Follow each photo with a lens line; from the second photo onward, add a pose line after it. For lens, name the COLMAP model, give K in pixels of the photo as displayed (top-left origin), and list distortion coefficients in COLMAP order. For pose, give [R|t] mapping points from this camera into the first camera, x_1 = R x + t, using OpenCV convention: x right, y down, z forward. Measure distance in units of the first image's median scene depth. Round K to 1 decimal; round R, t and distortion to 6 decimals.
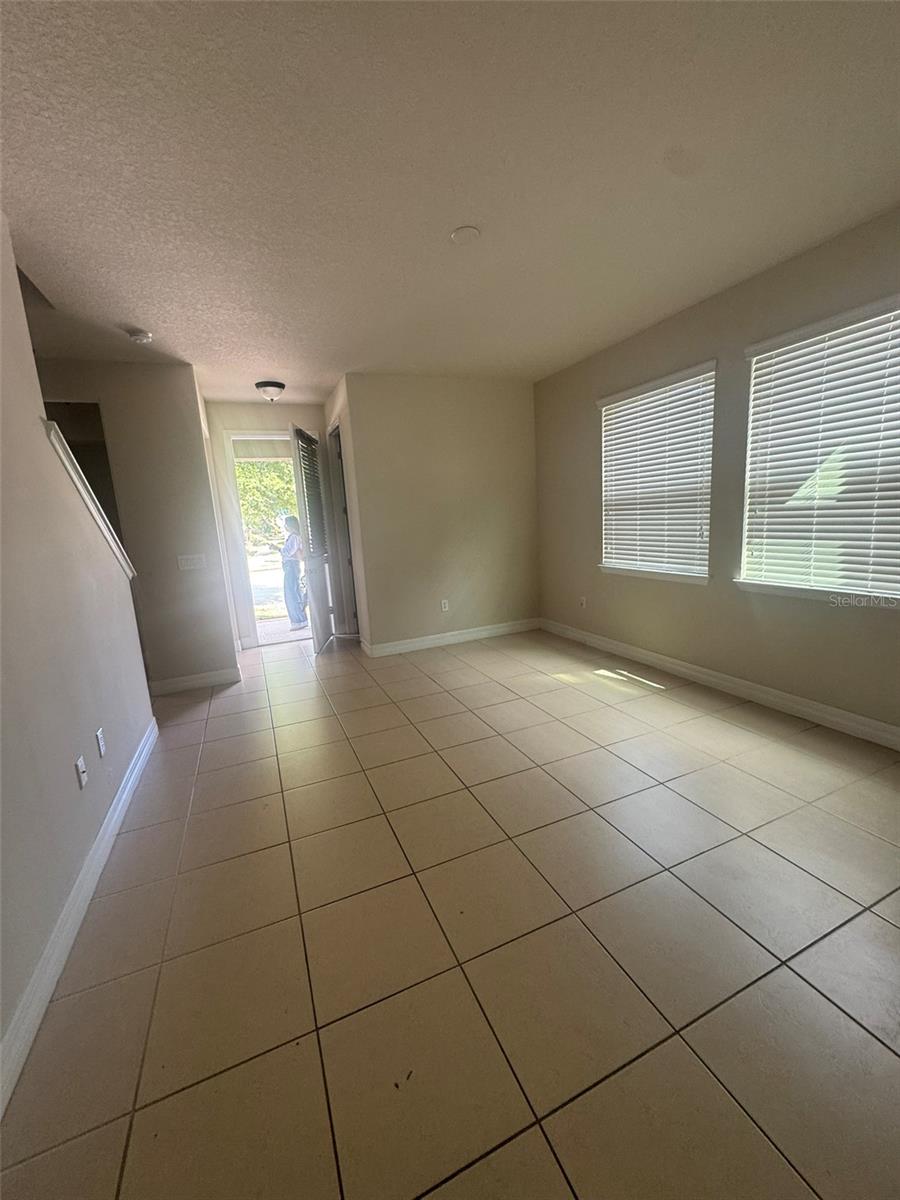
lens RADIAL K [[472.2, 0, 444.8], [0, 472.2, 604.7], [0, 0, 1]] dist [0.000566, 0.000003]
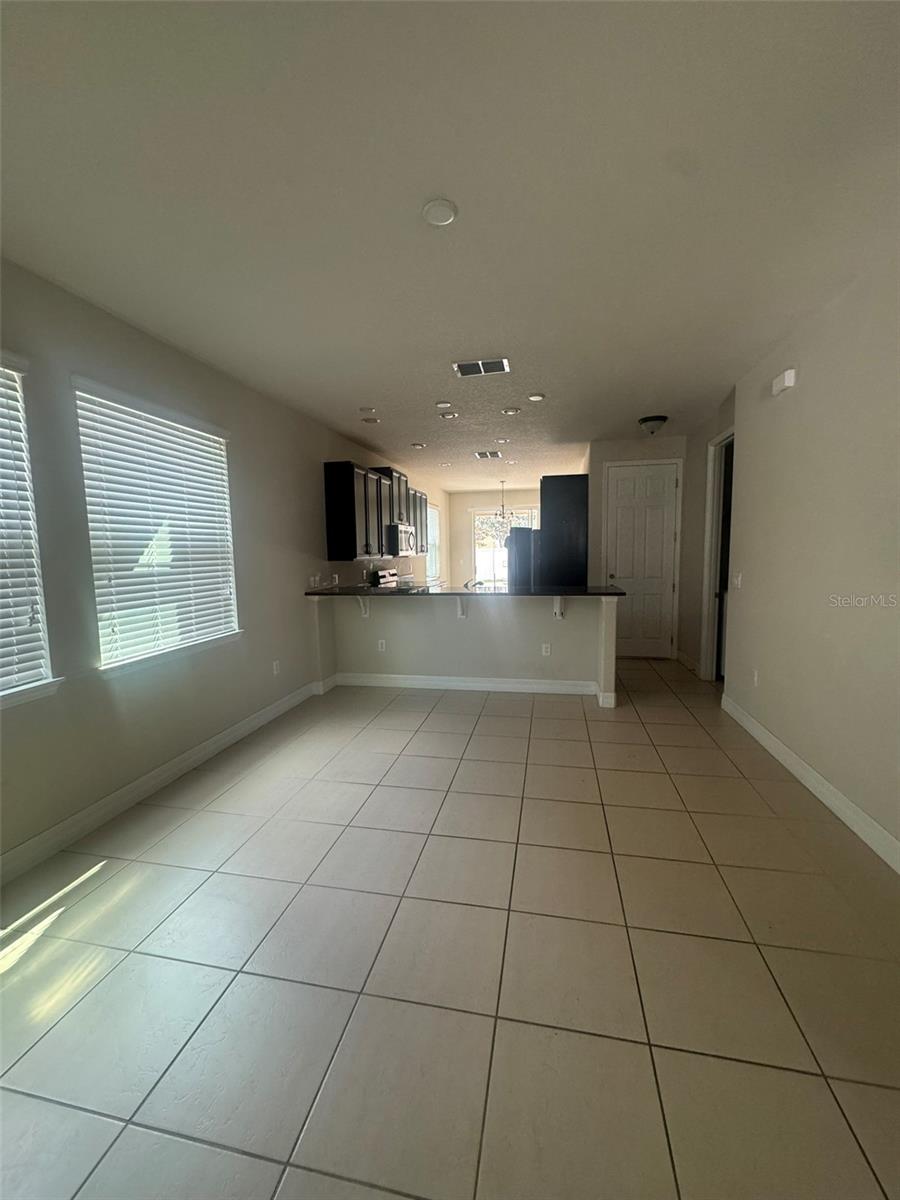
lens RADIAL K [[472.2, 0, 453.6], [0, 472.2, 600.1], [0, 0, 1]] dist [0.000566, 0.000003]
pose [[-0.816026, 0.012644, 0.577877, -0.312209], [0.173007, 0.959269, 0.223317, -0.244839], [-0.551516, 0.282209, -0.784977, 1.334442]]
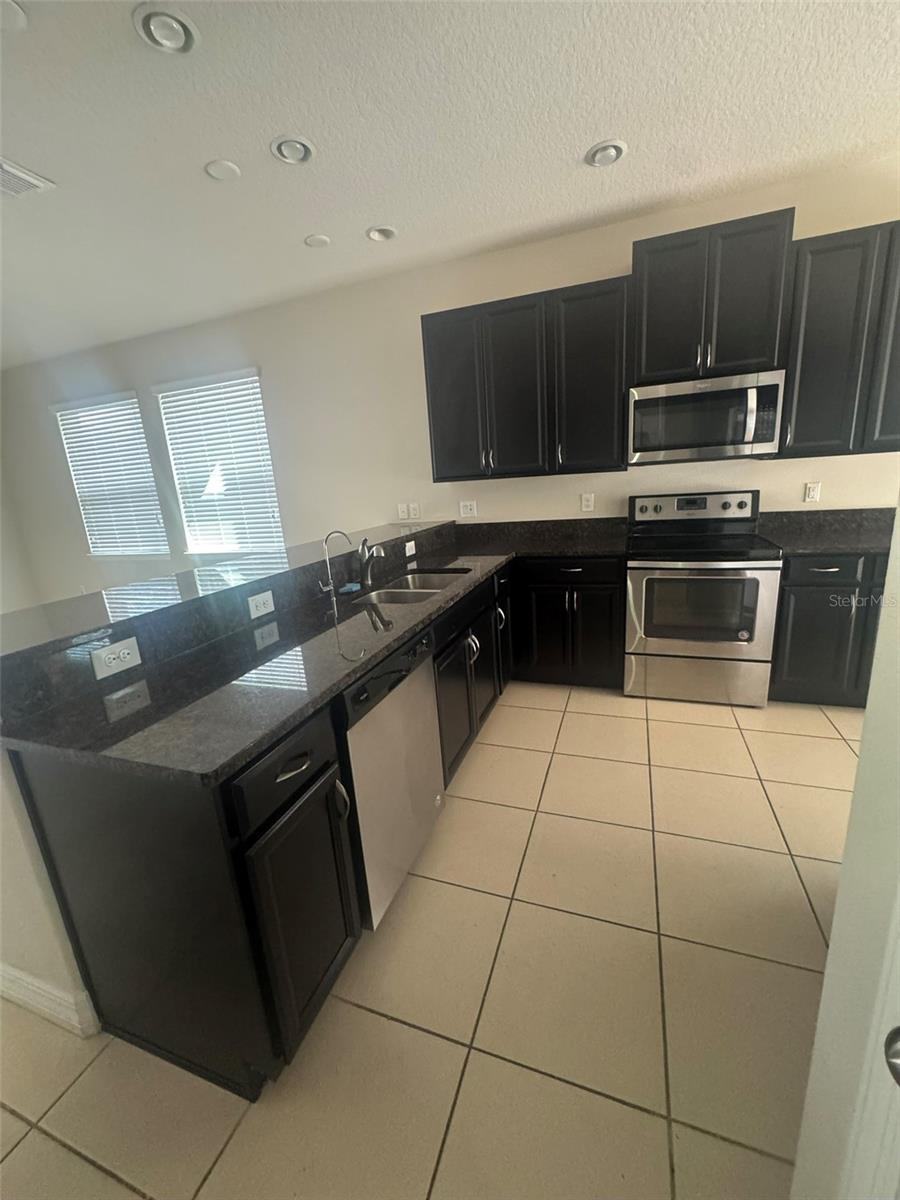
lens RADIAL K [[472.2, 0, 457.2], [0, 472.2, 587.8], [0, 0, 1]] dist [0.000566, 0.000003]
pose [[0.686066, -0.155949, 0.710629, 0.172286], [0.167292, 0.984399, 0.054519, 0.109431], [-0.708044, 0.081479, 0.701452, -0.543319]]
